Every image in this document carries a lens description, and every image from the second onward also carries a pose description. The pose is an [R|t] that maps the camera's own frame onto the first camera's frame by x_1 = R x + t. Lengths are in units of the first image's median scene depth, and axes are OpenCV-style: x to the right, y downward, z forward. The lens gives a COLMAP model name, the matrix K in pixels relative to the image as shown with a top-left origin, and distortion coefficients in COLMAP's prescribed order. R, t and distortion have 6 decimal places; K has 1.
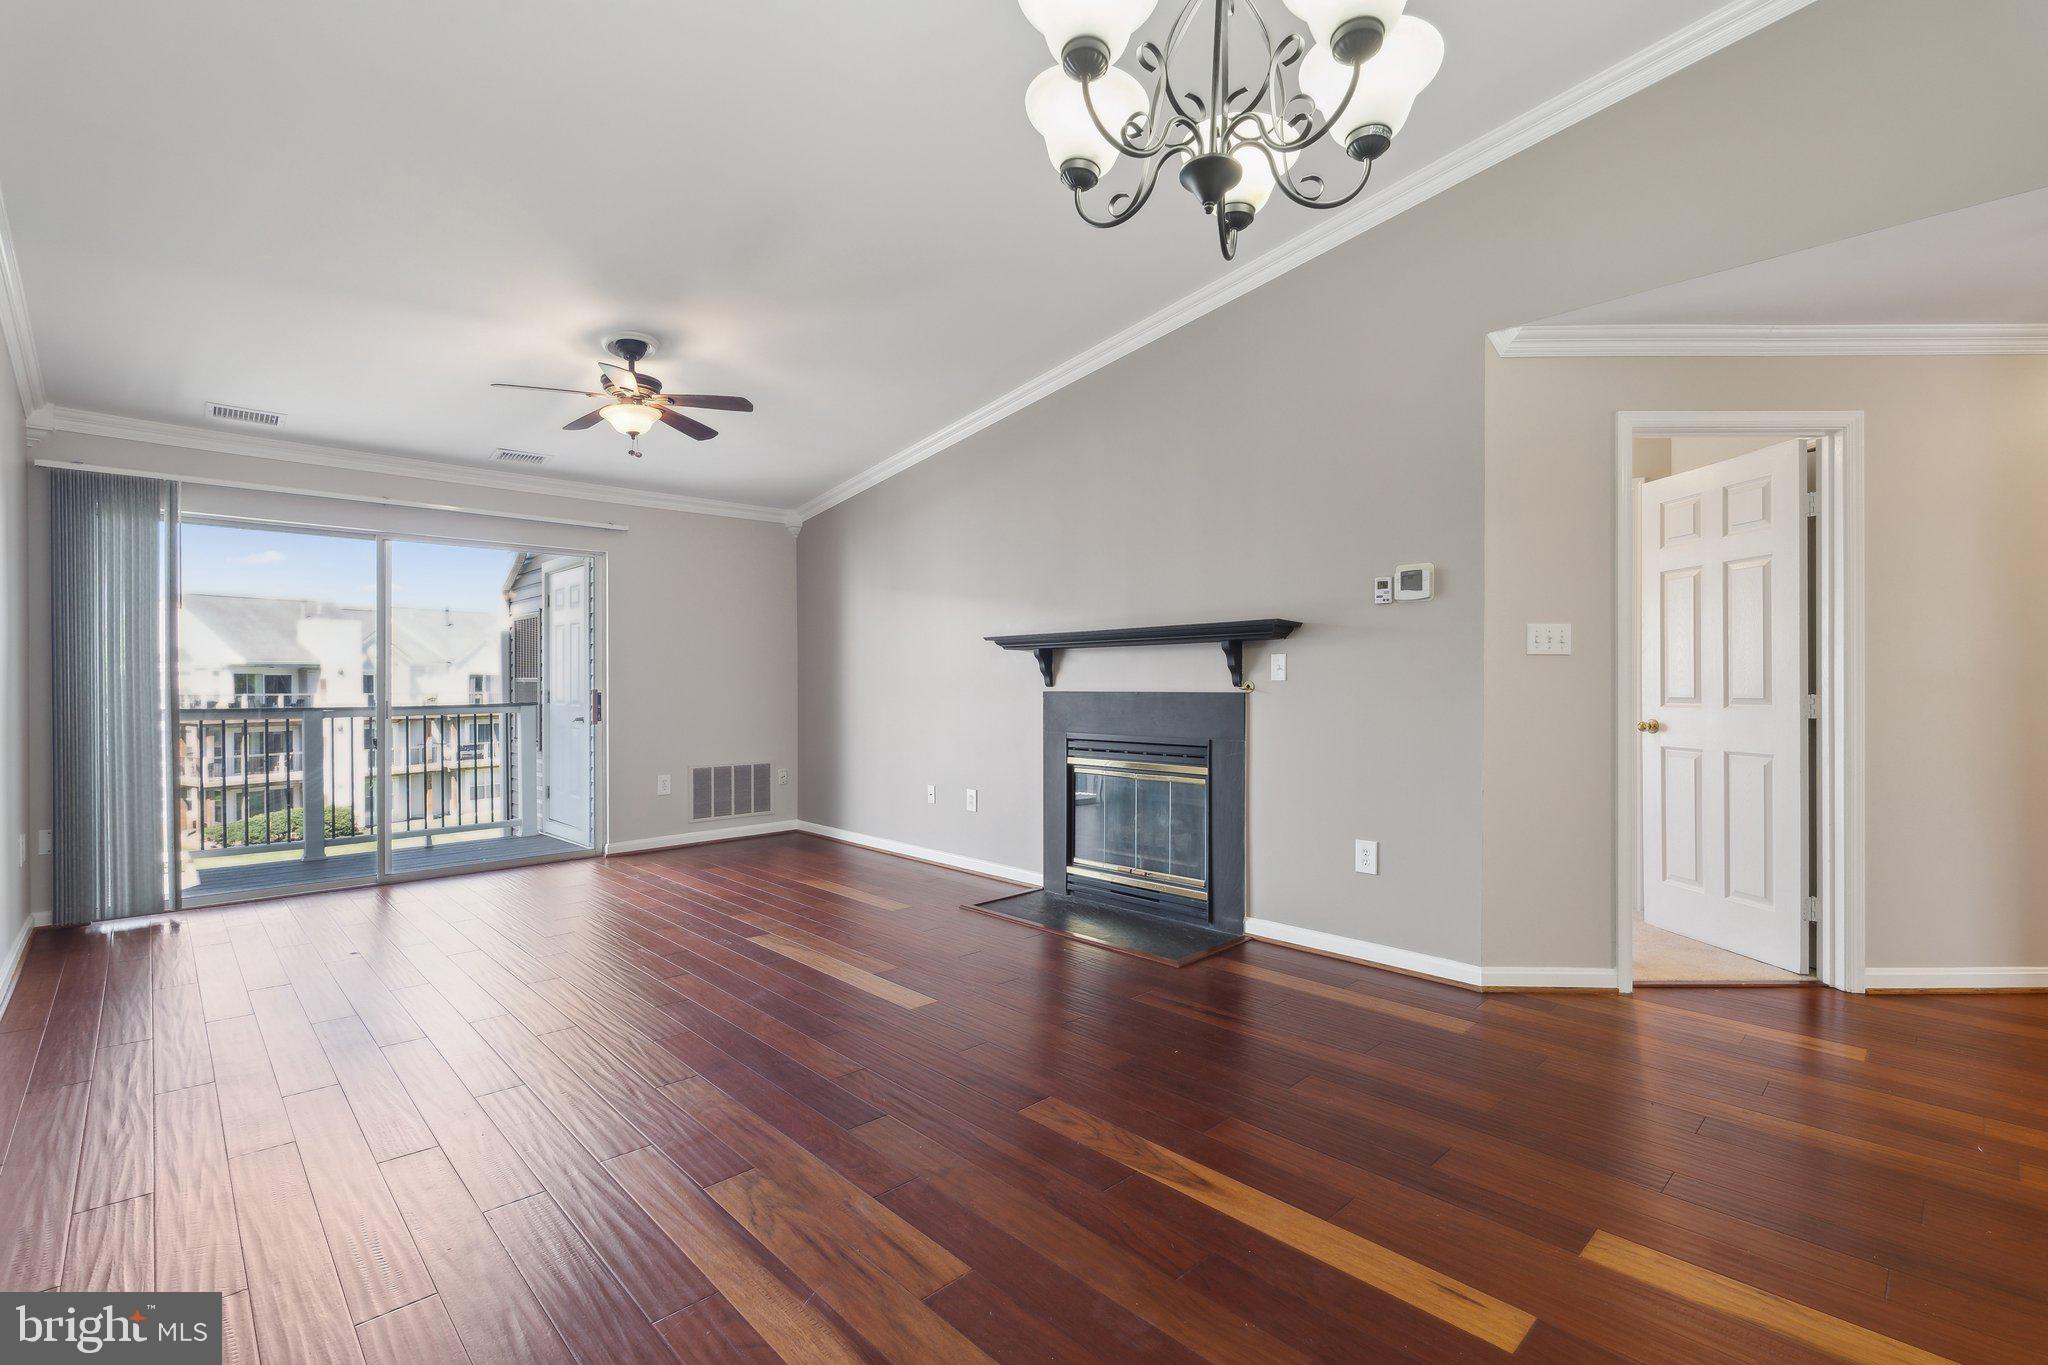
lens RADIAL K [[914.9, 0, 1033.4], [0, 914.9, 683.6], [0, 0, 1]] dist [-0.003127, -0.000130]
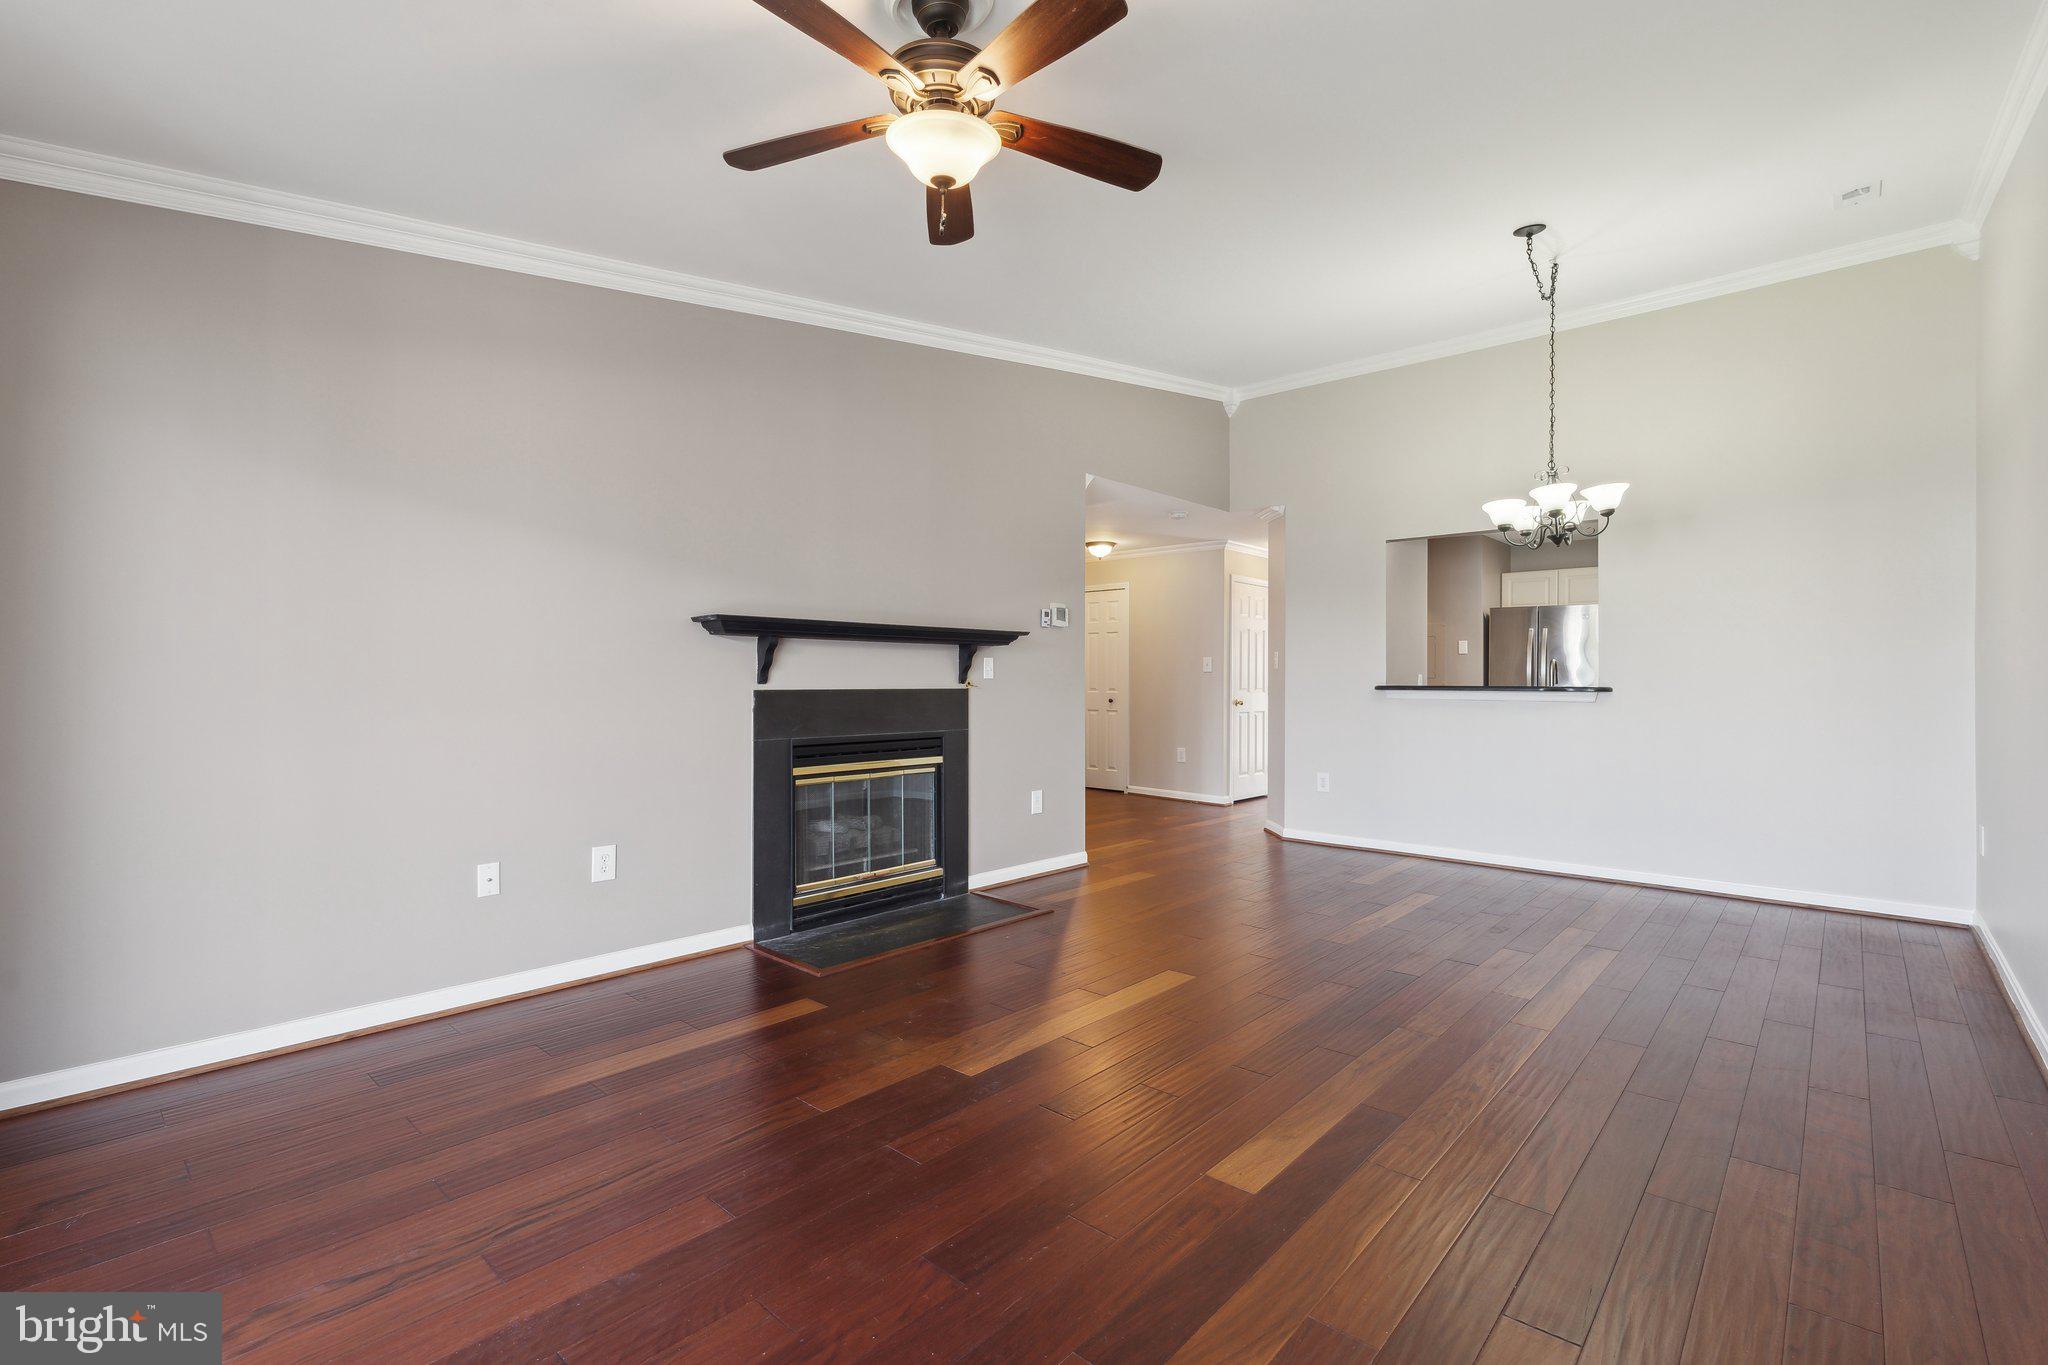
lens RADIAL K [[932.8, 0, 1024.0], [0, 932.8, 682.5], [0, 0, 1]] dist [0.001771, 0.000359]
pose [[-0.078247, -0.004343, 0.996925, -0.907731], [-0.005947, 0.999975, 0.003890, -0.002935], [-0.996916, -0.005624, -0.078270, 0.942840]]
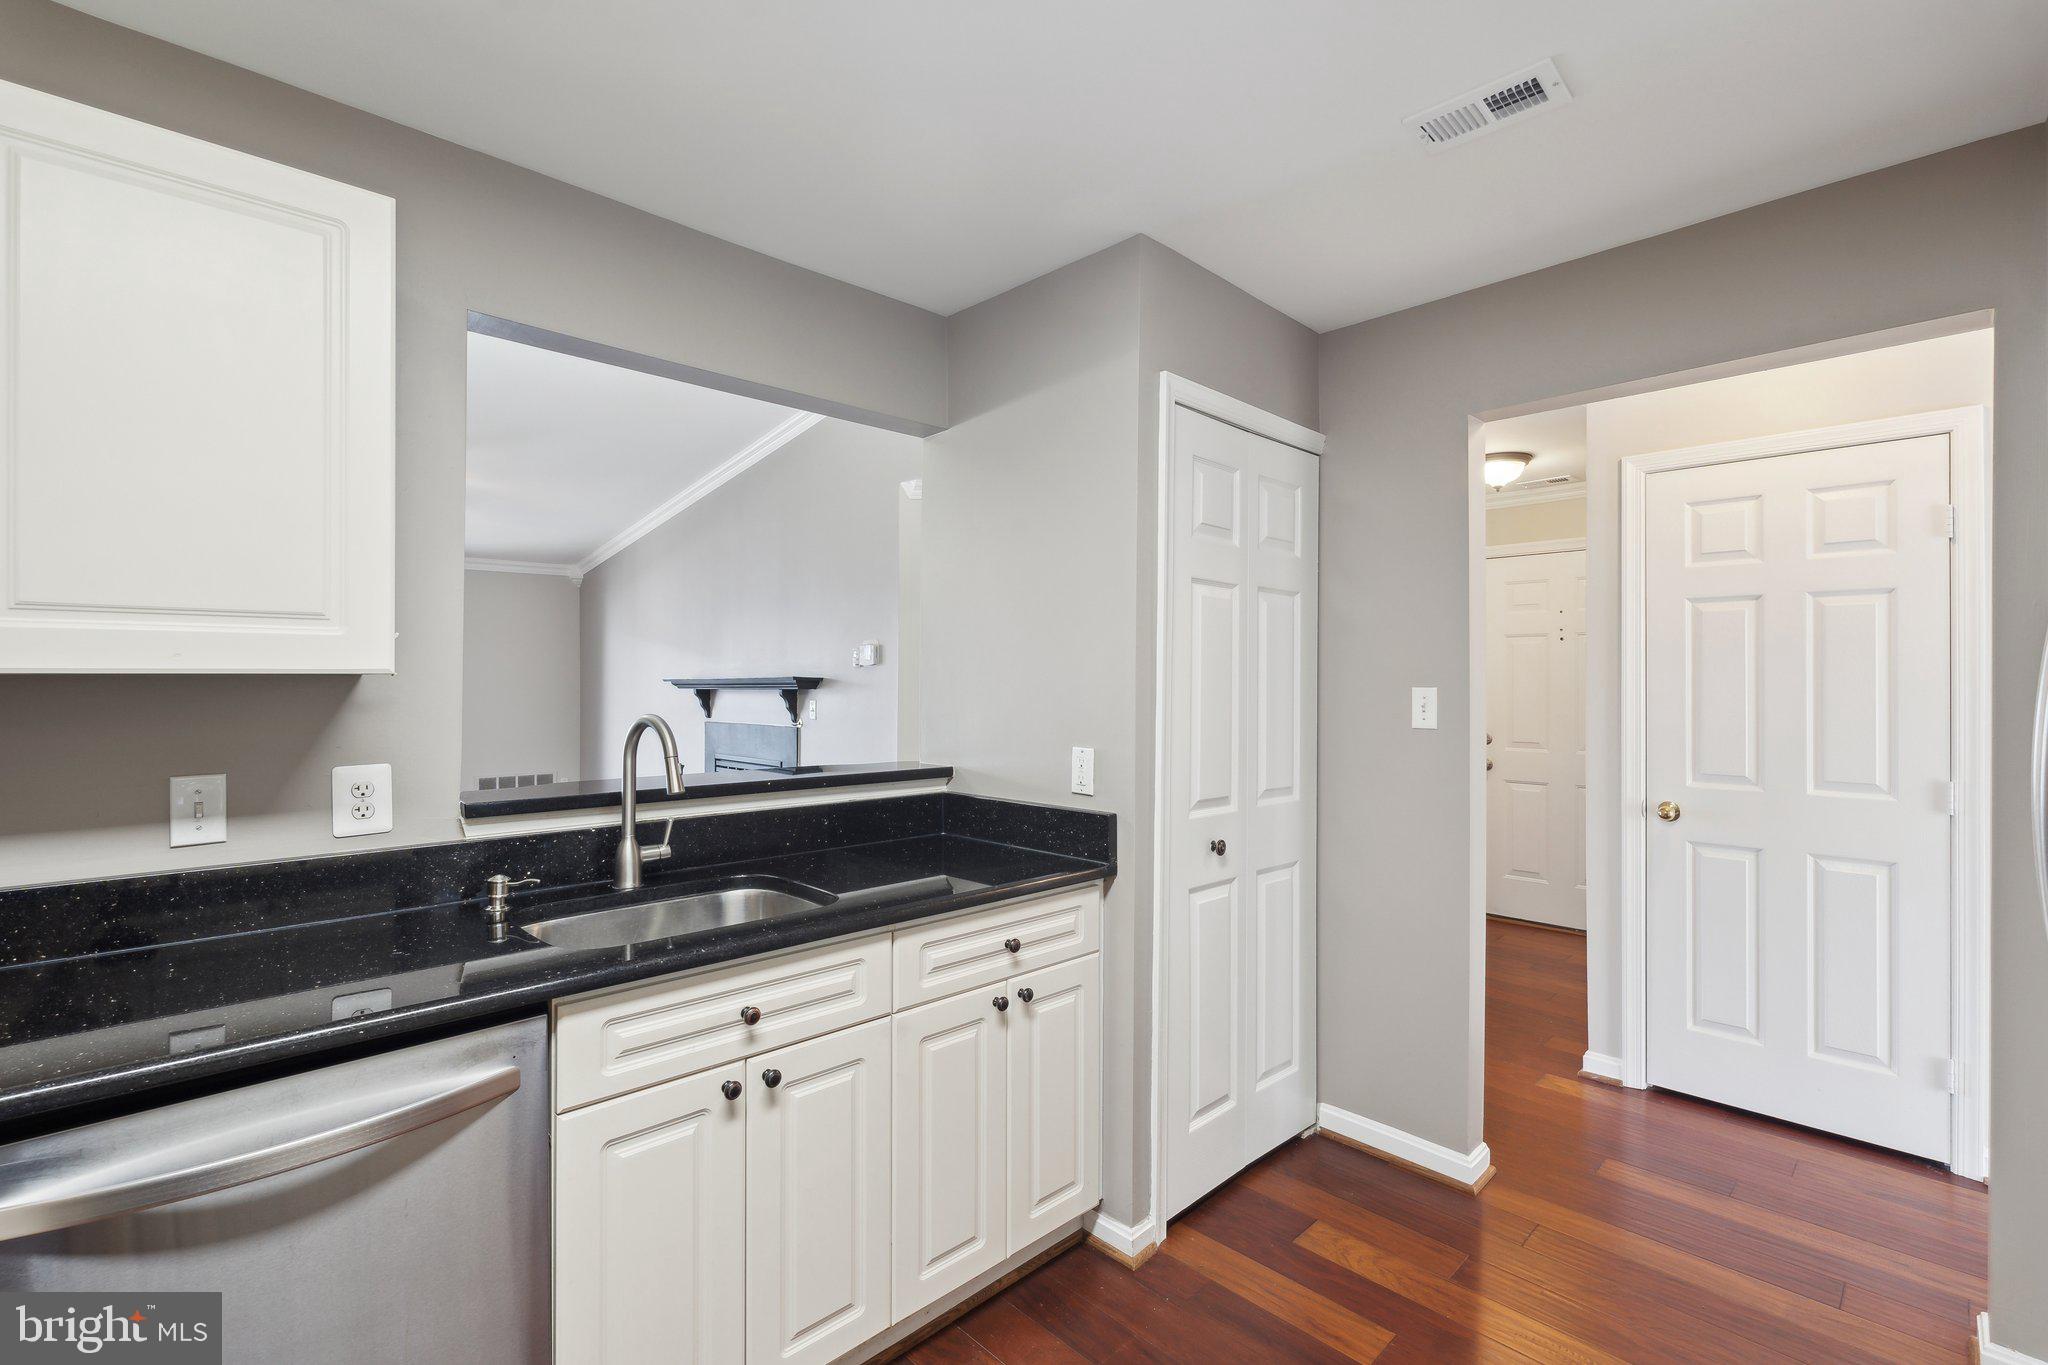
lens RADIAL K [[914.2, 0, 1012.6], [0, 914.2, 682.3], [0, 0, 1]] dist [-0.004125, -0.000292]
pose [[0.999899, 0.003388, -0.013800, 0.525786], [-0.003418, 0.999992, -0.002181, -0.051629], [0.013793, 0.002228, 0.999902, -0.325092]]
